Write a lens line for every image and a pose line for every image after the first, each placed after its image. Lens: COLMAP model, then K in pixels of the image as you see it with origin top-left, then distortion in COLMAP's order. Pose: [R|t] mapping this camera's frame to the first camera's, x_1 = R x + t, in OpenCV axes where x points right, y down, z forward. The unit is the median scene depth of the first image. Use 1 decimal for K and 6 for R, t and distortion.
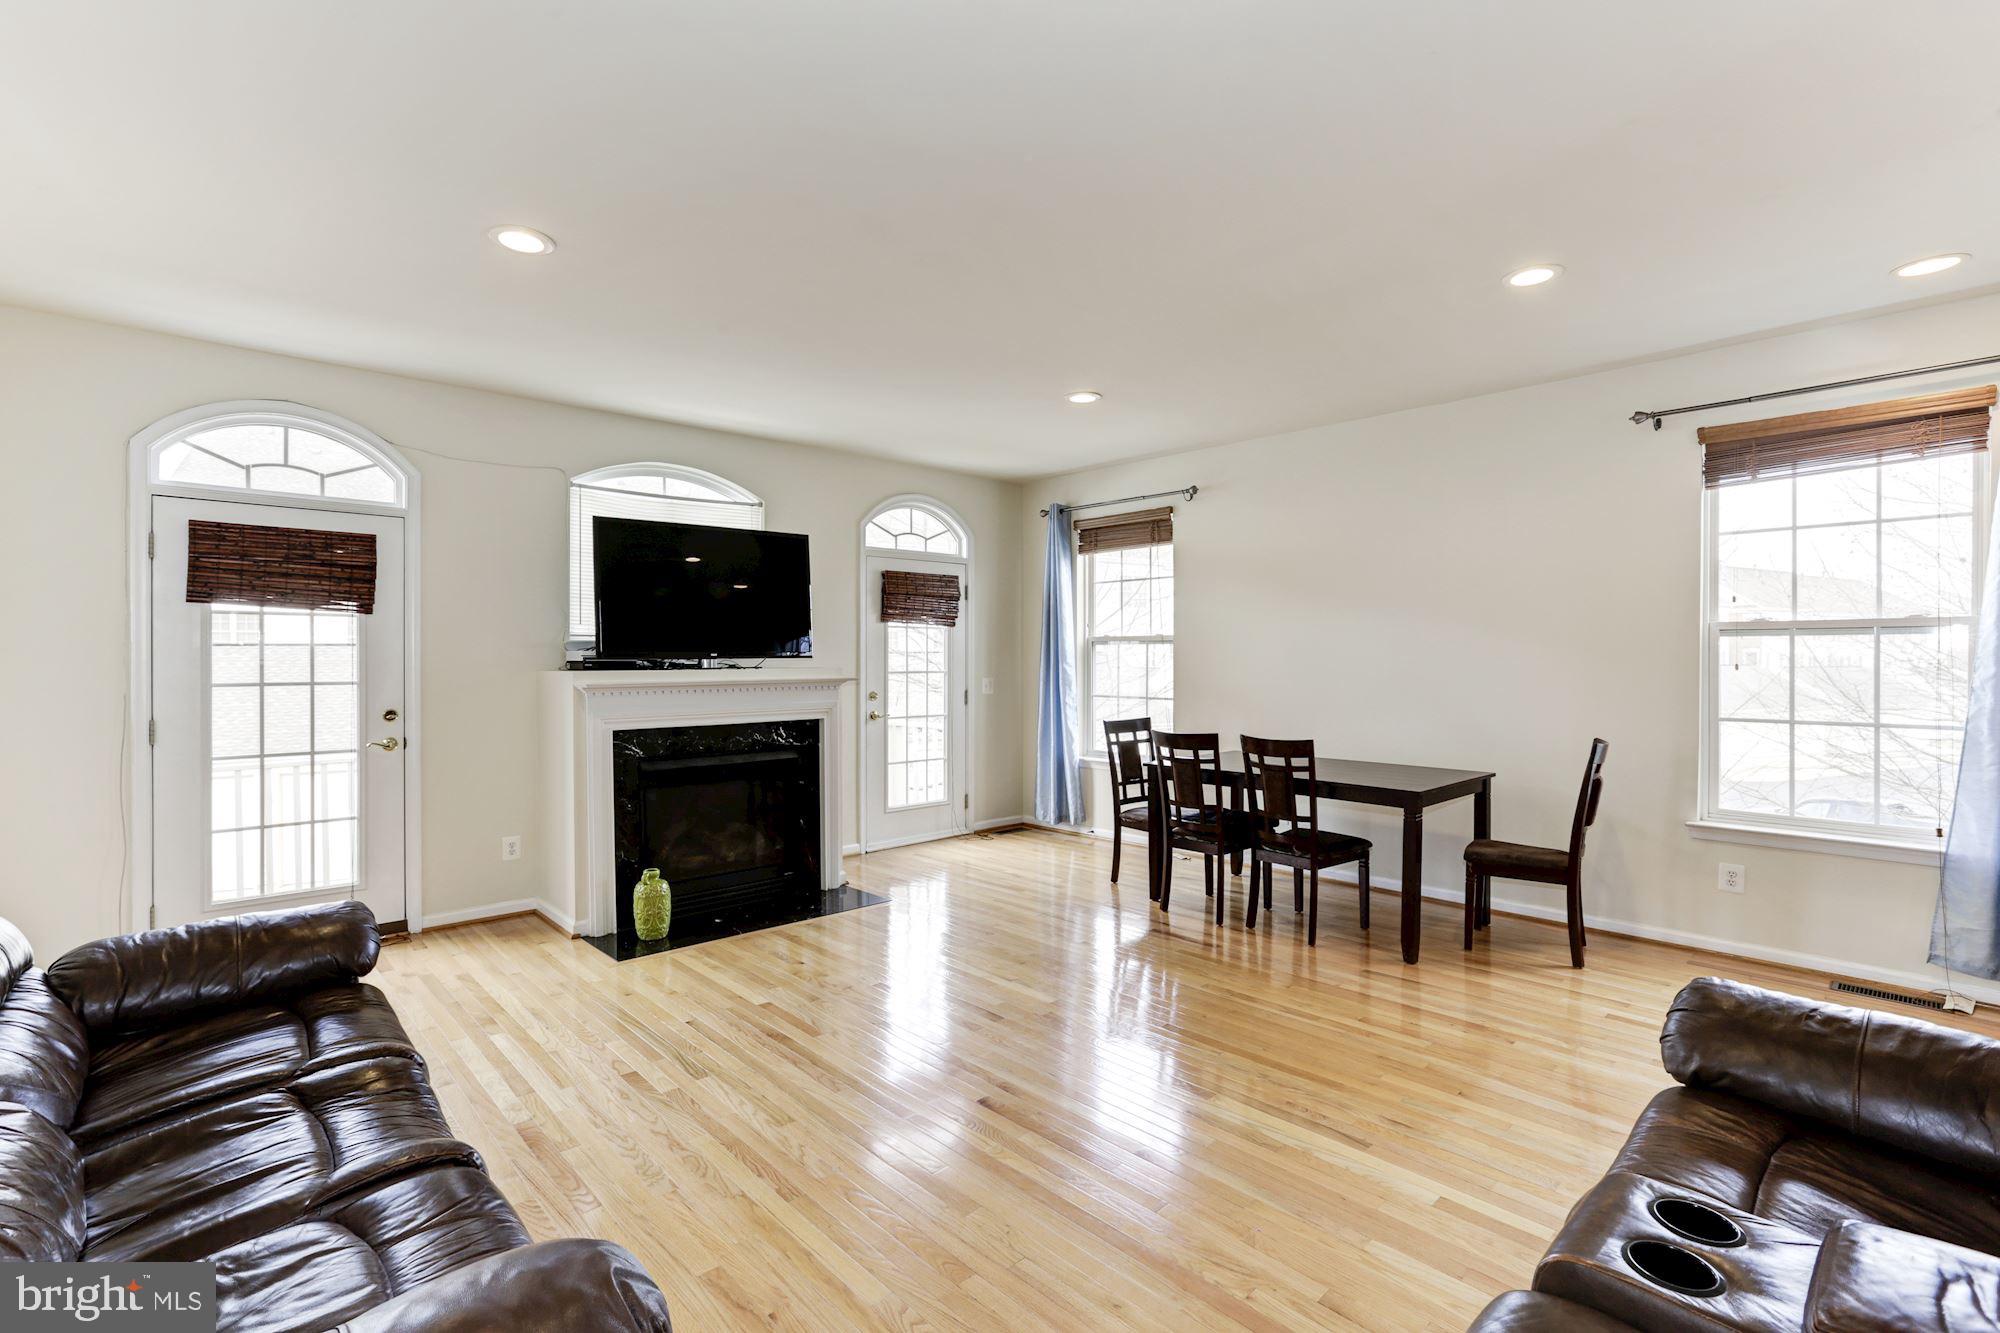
lens RADIAL K [[909.9, 0, 997.9], [0, 909.9, 649.8], [0, 0, 1]] dist [-0.029827, 0.018165]
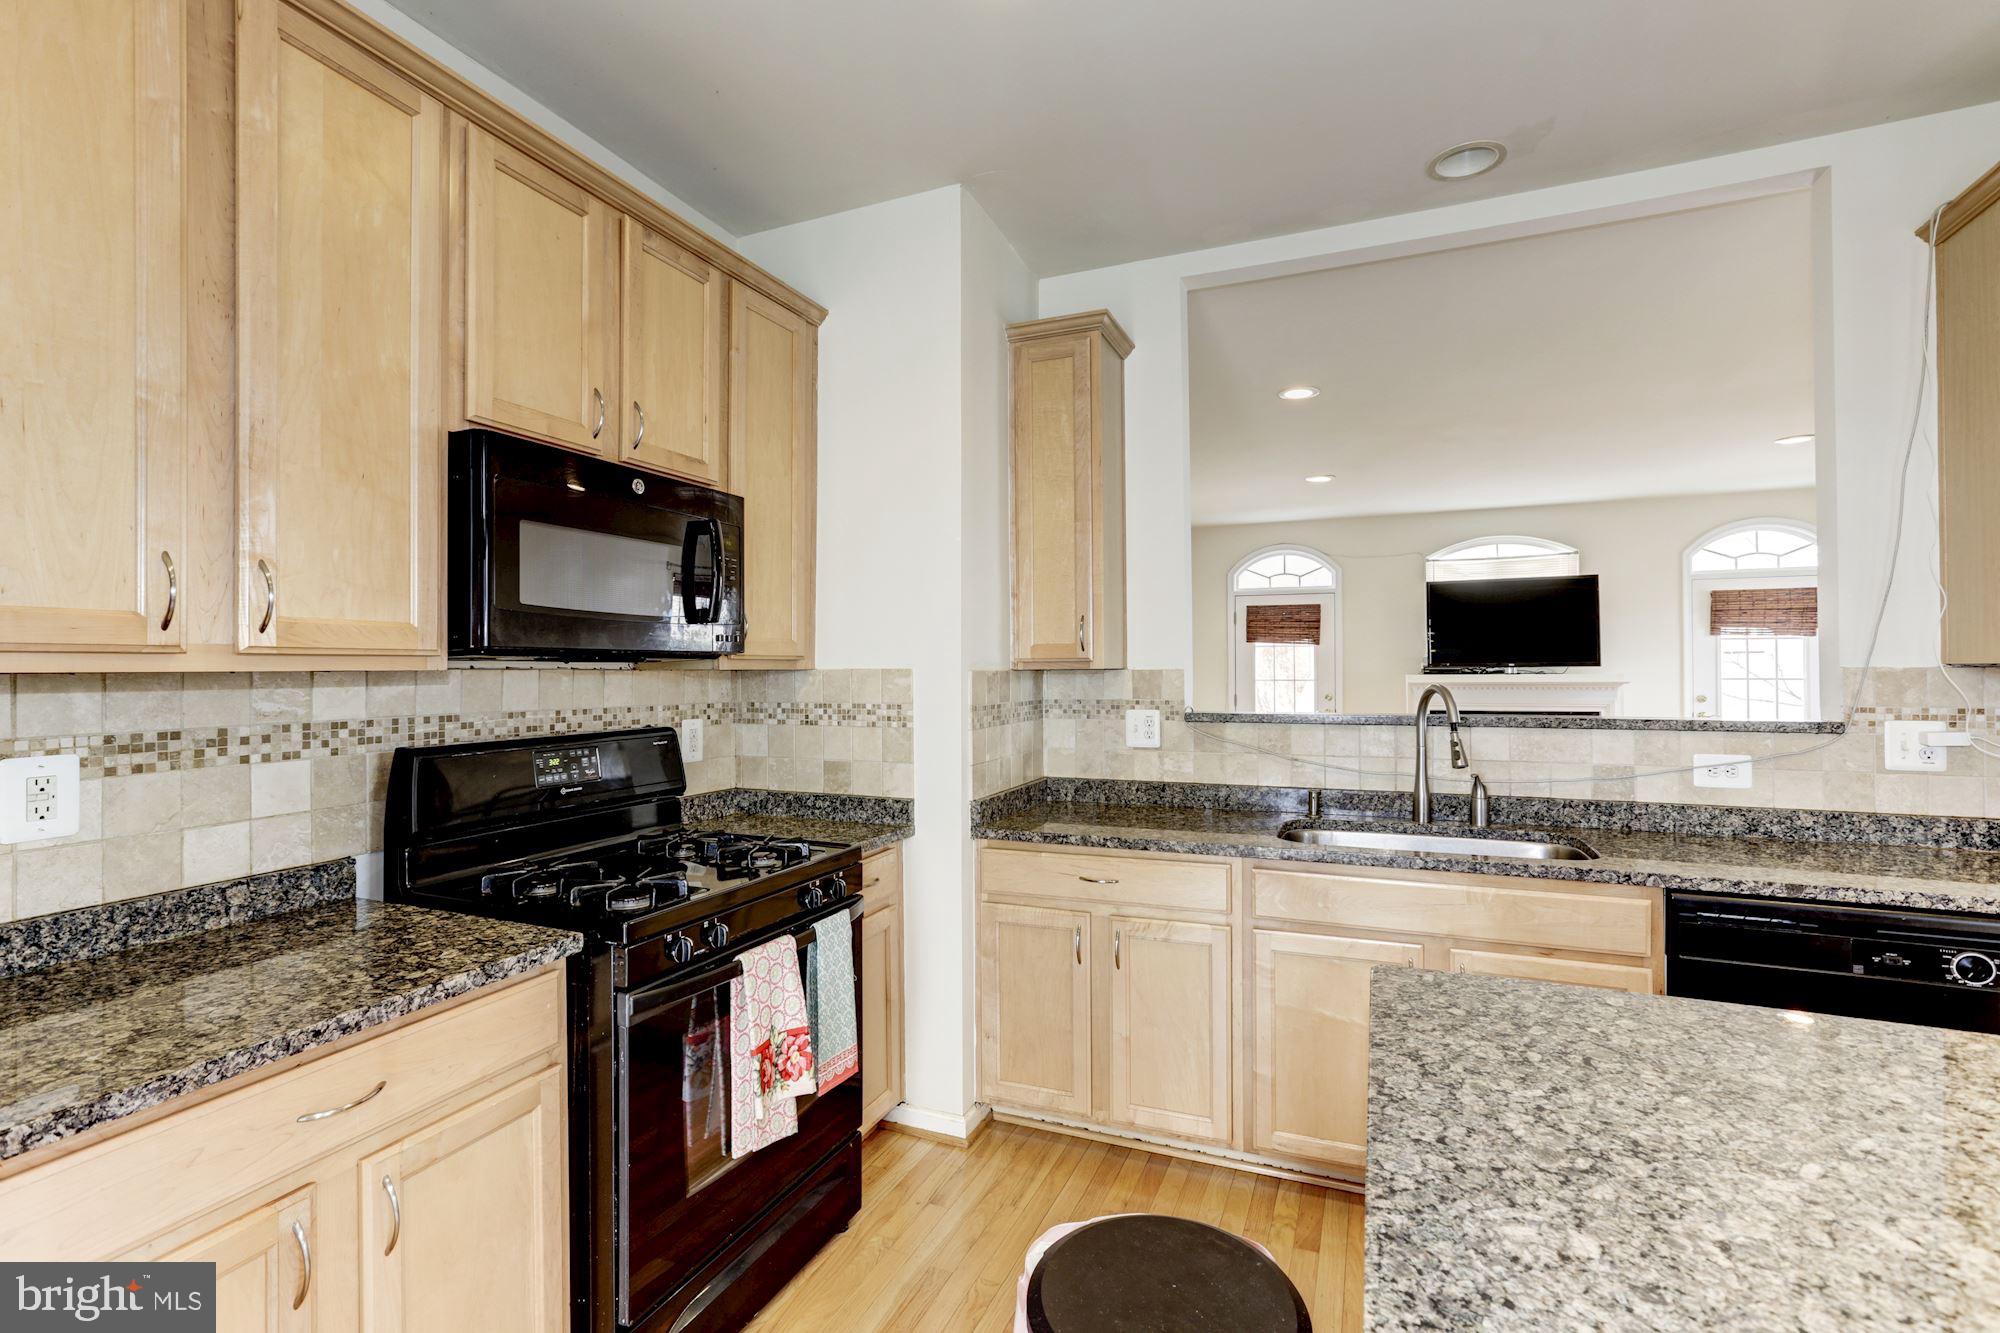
lens RADIAL K [[909.9, 0, 993.1], [0, 909.9, 660.0], [0, 0, 1]] dist [-0.029827, 0.018165]
pose [[0.407770, -0.013935, -0.912978, 0.769396], [0.015845, 0.999841, -0.008184, -0.004553], [0.912947, -0.011129, 0.407926, -0.406004]]
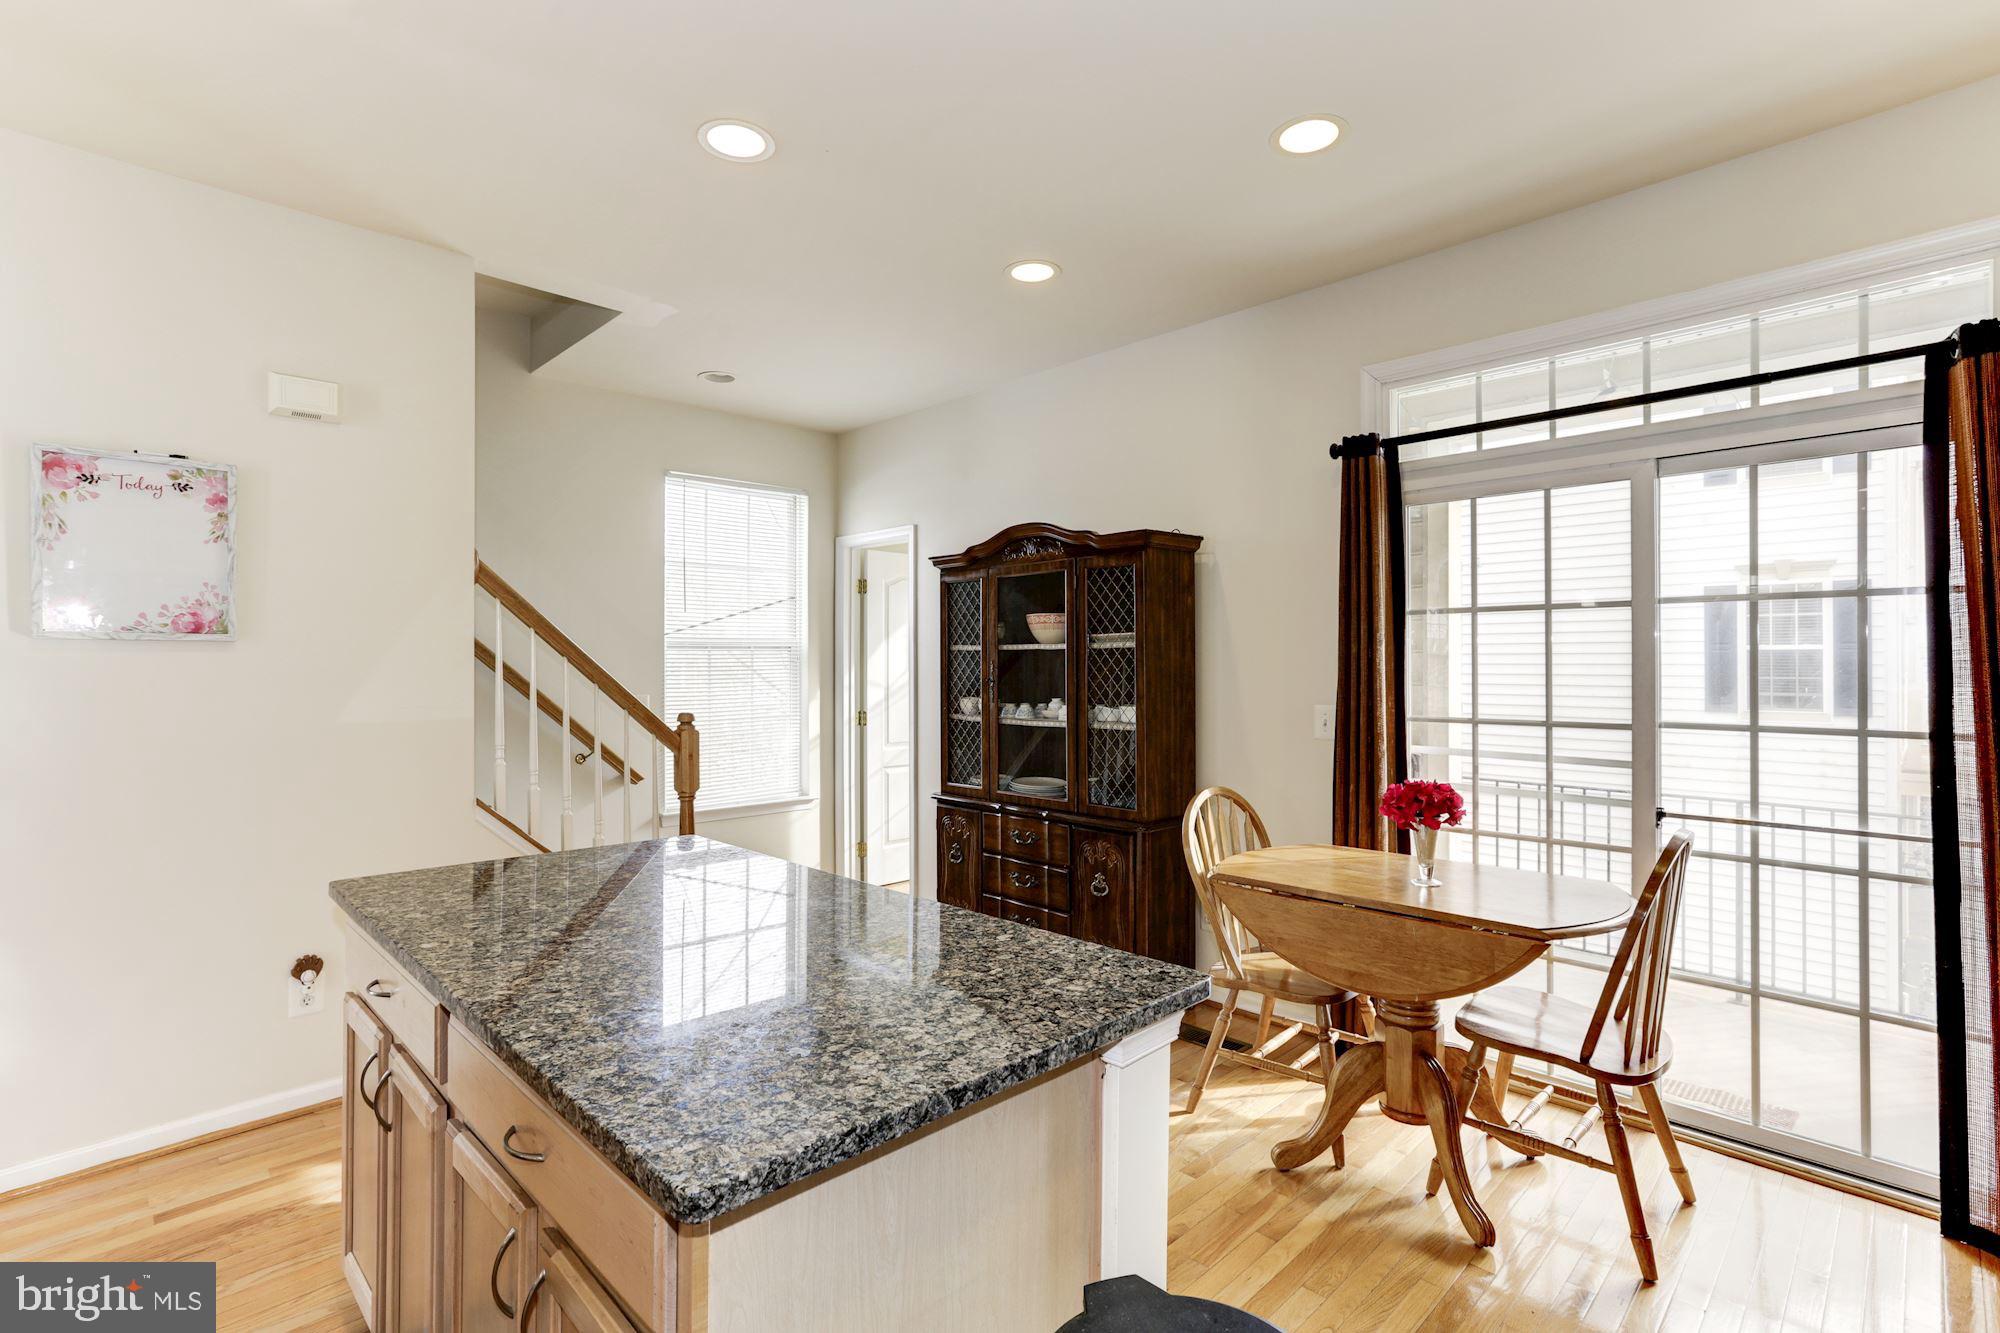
lens RADIAL K [[909.9, 0, 990.3], [0, 909.9, 671.2], [0, 0, 1]] dist [-0.029827, 0.018165]
pose [[-0.027811, -0.010565, 0.999557, 0.382734], [-0.004579, 0.999935, 0.010441, -0.005203], [-0.999603, -0.004286, -0.027858, -0.224211]]
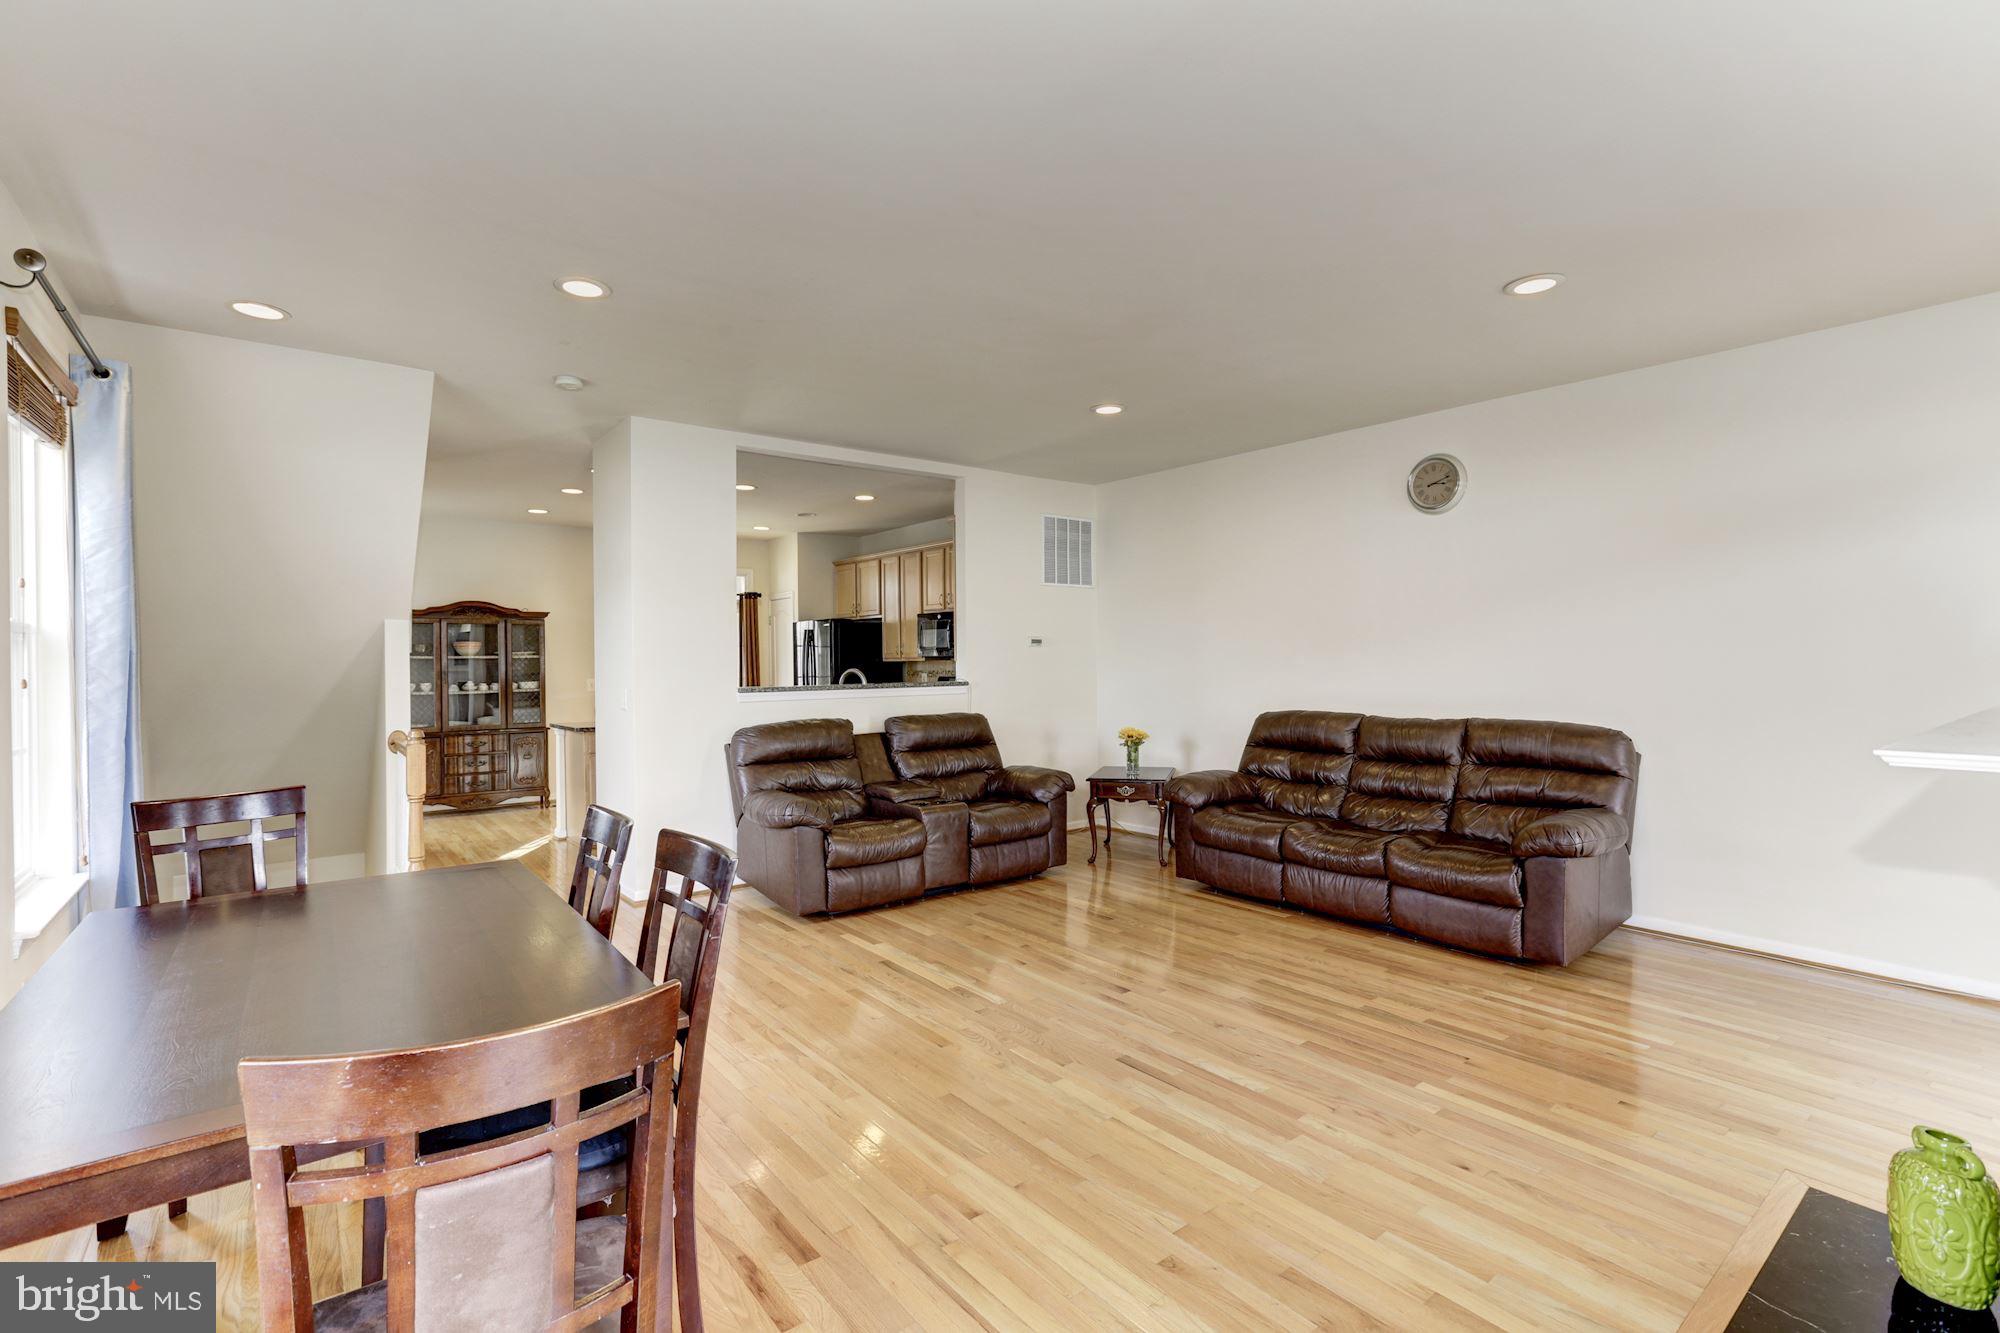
lens RADIAL K [[909.9, 0, 996.1], [0, 909.9, 664.0], [0, 0, 1]] dist [-0.029827, 0.018165]
pose [[-0.997028, 0.008526, 0.076571, 0.042021], [0.008251, 0.999958, -0.003899, 0.010803], [-0.076601, -0.003255, -0.997056, 1.447171]]
